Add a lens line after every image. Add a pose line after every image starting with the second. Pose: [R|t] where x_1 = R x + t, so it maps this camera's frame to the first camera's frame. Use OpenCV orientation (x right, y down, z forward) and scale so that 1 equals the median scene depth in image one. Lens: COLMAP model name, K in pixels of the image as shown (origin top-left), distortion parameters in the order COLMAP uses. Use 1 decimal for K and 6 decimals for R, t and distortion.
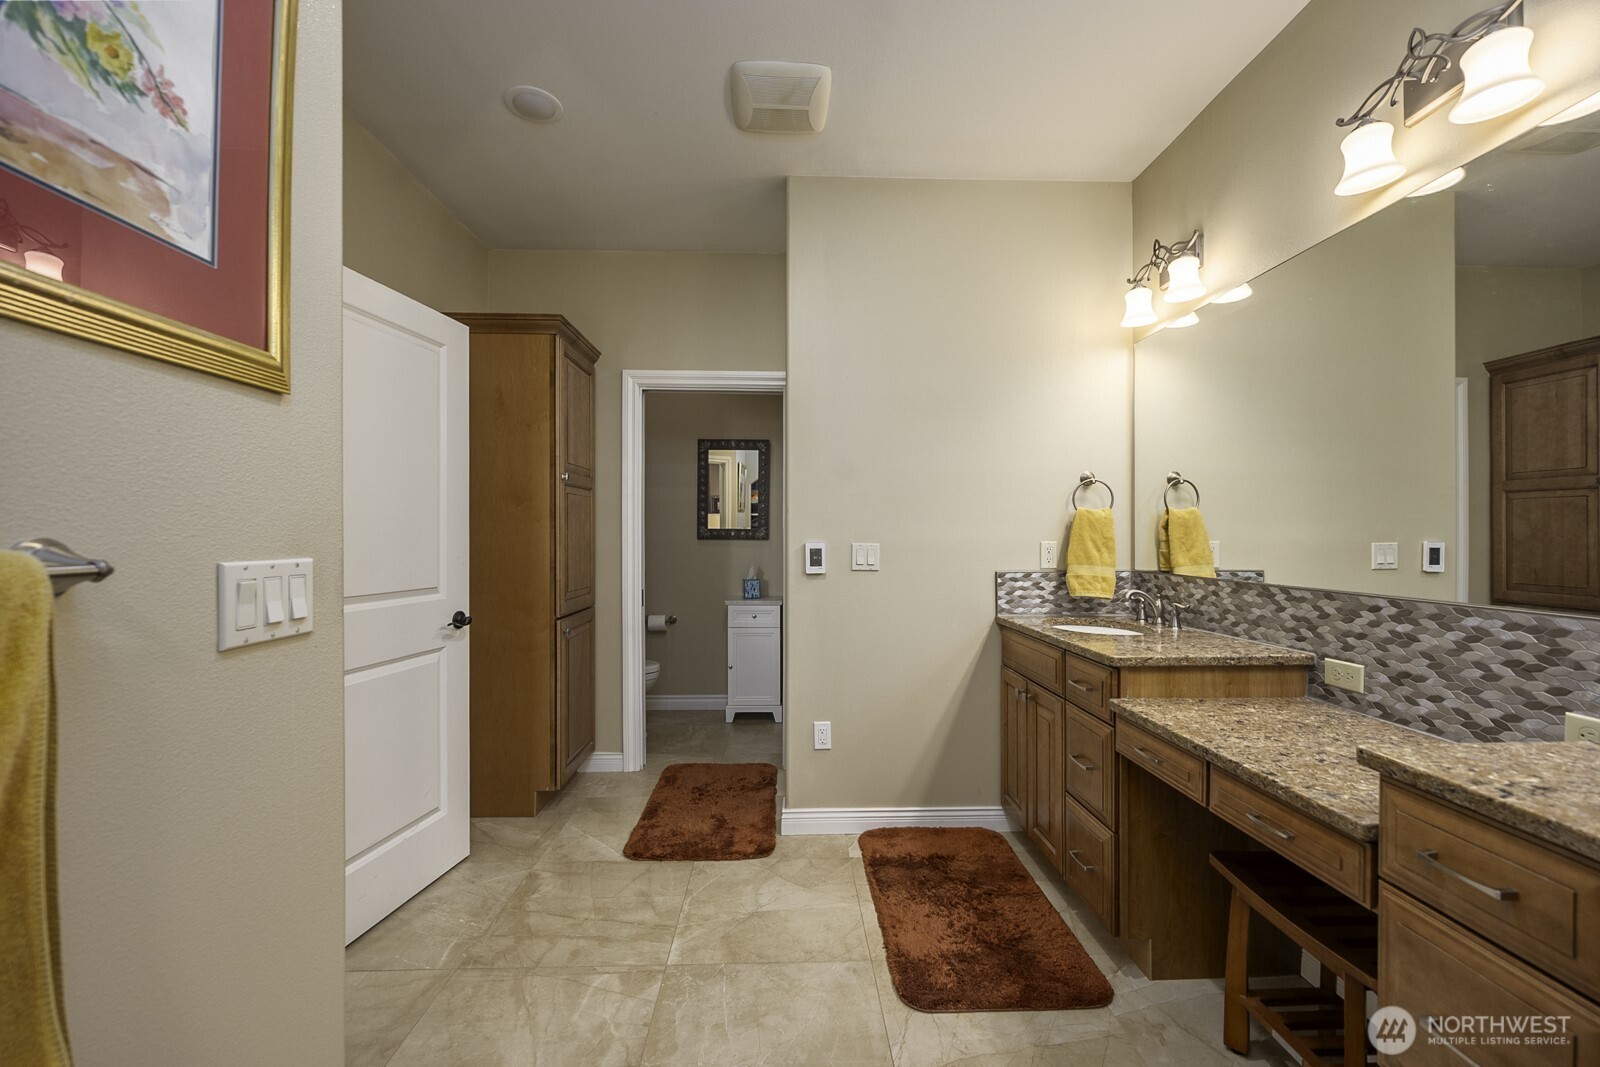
lens RADIAL K [[623.9, 0, 800.5], [0, 623.9, 535.8], [0, 0, 1]] dist [-0.011002, -0.000217]
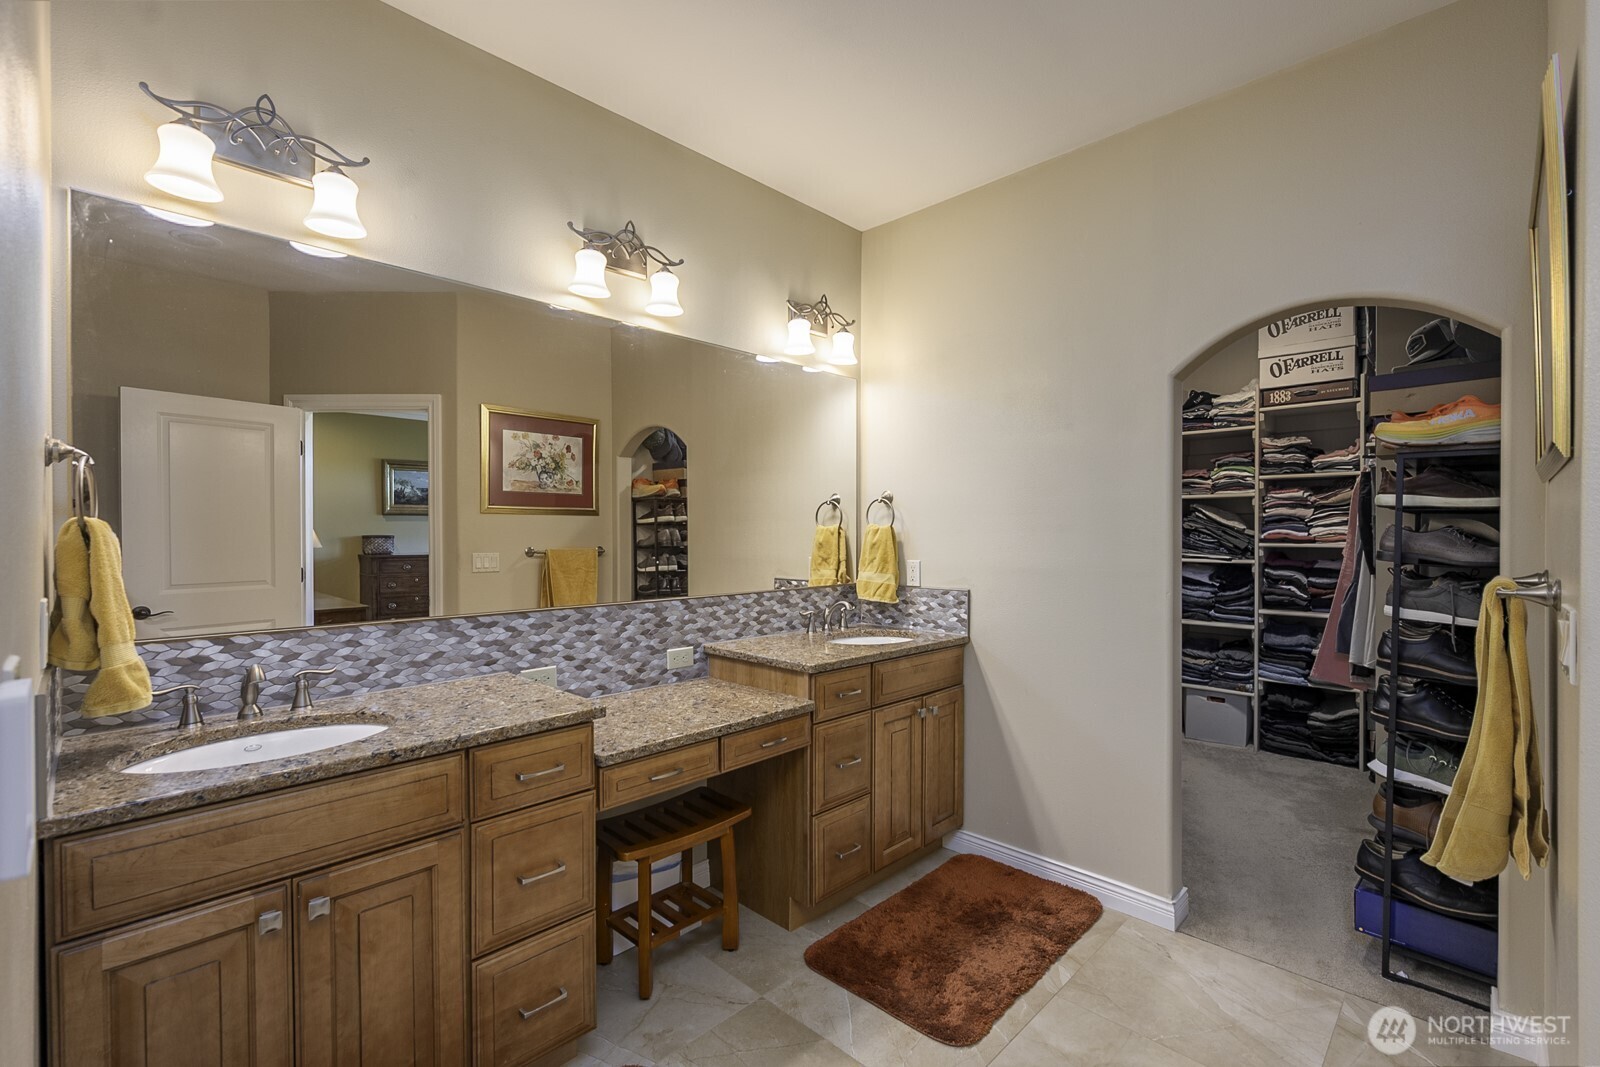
lens RADIAL K [[727.5, 0, 797.0], [0, 727.5, 534.1], [0, 0, 1]] dist [-0.000405, -0.000550]
pose [[-0.699689, -0.002003, 0.714445, -0.492359], [0.000352, 0.999995, 0.003148, -0.060817], [-0.714448, 0.002454, -0.699685, 1.763941]]
